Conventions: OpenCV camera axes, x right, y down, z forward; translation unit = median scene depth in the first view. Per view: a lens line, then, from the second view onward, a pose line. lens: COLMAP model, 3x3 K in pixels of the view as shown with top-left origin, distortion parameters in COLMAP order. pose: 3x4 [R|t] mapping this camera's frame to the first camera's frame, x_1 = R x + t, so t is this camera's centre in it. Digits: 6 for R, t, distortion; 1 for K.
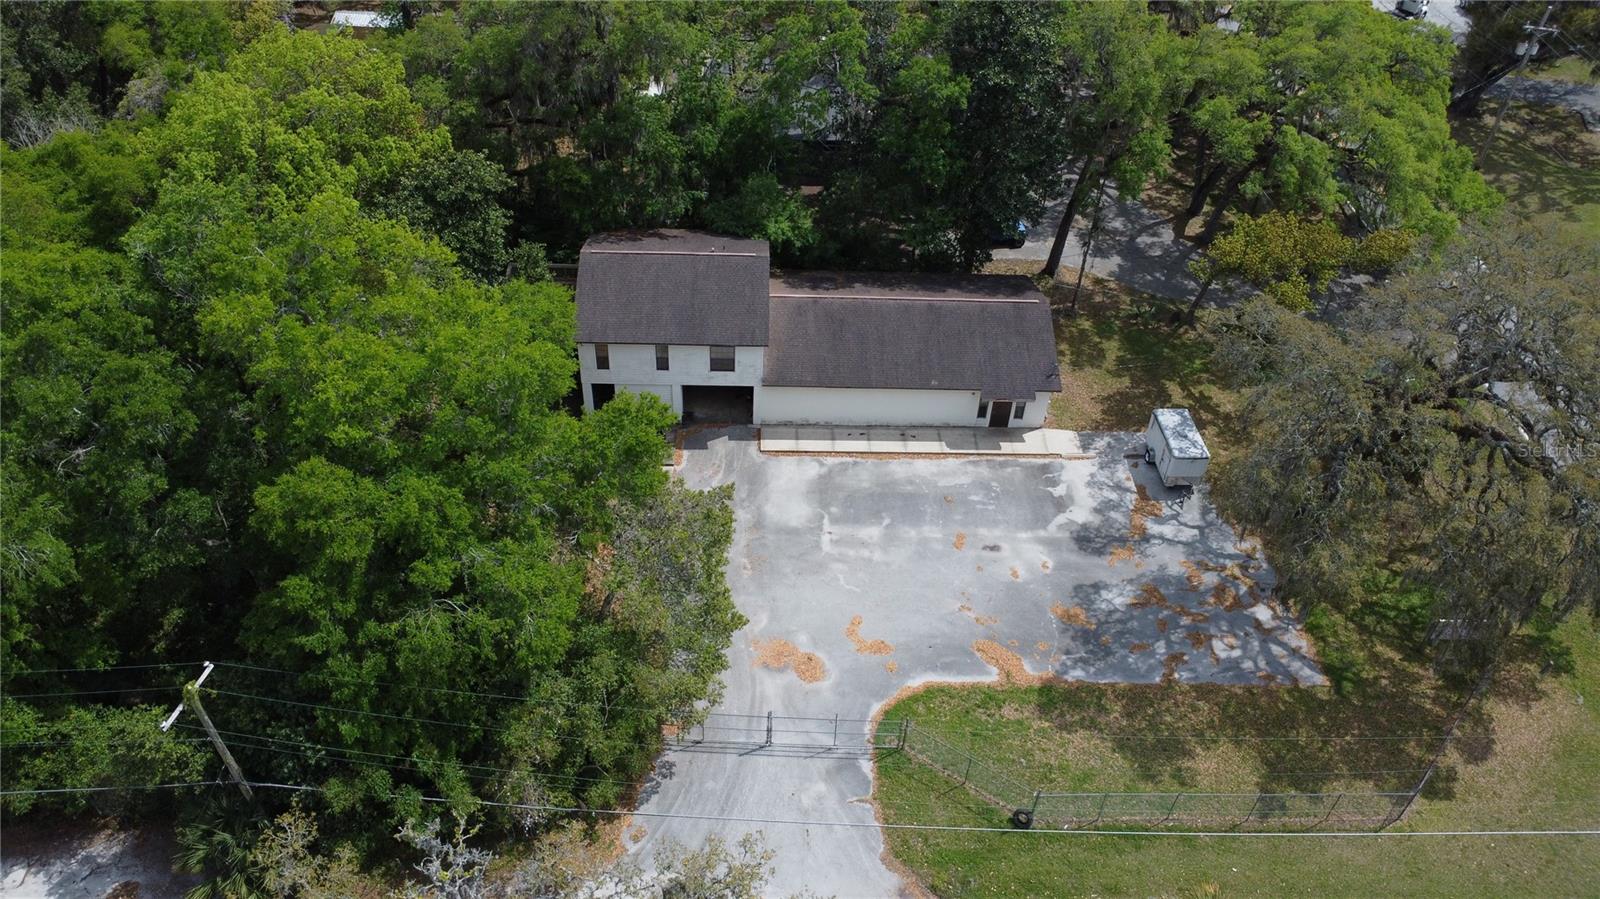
lens RADIAL K [[1193.7, 0, 805.5], [0, 1193.7, 457.2], [0, 0, 1]] dist [-0.040467, 0.004293]
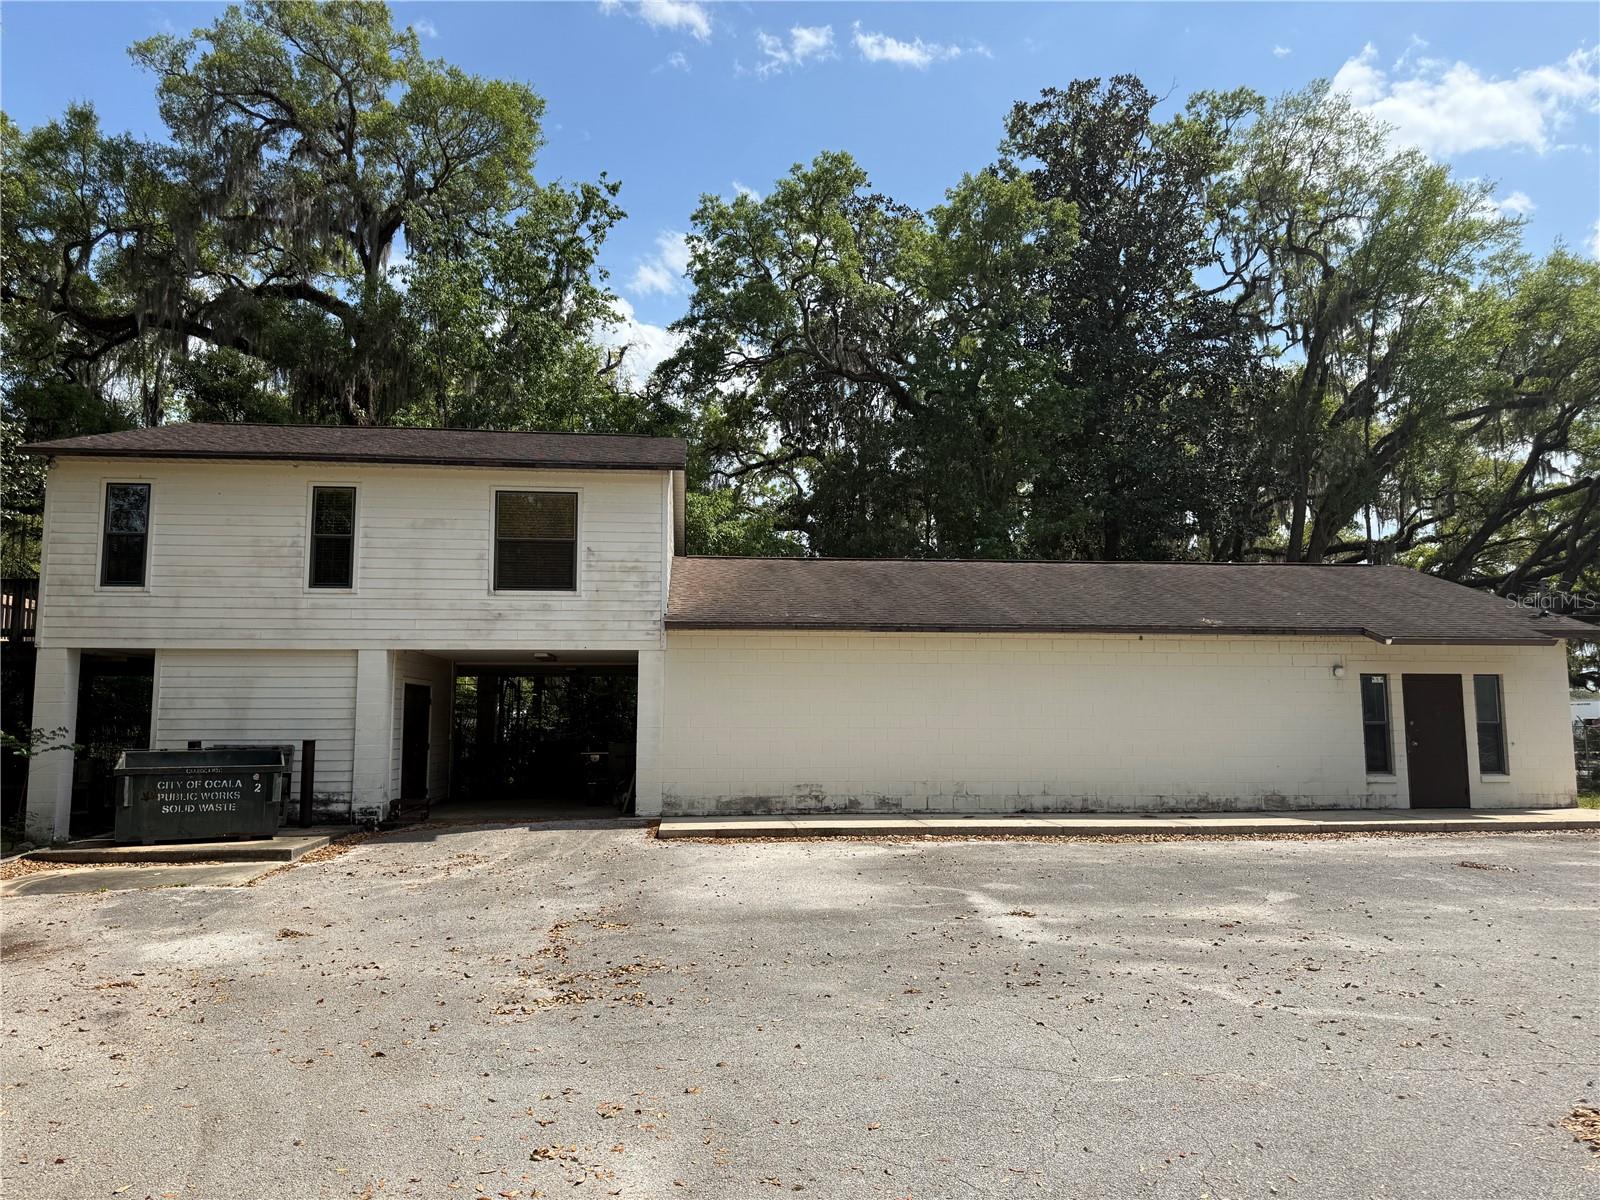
lens RADIAL K [[1123.1, 0, 813.8], [0, 1123.1, 593.0], [0, 0, 1]] dist [0.041075, -0.050946]
pose [[0.996960, -0.032391, 0.070862, -0.018390], [0.074377, 0.666597, -0.741698, 0.147465], [-0.023212, 0.744714, 0.666980, 0.801896]]
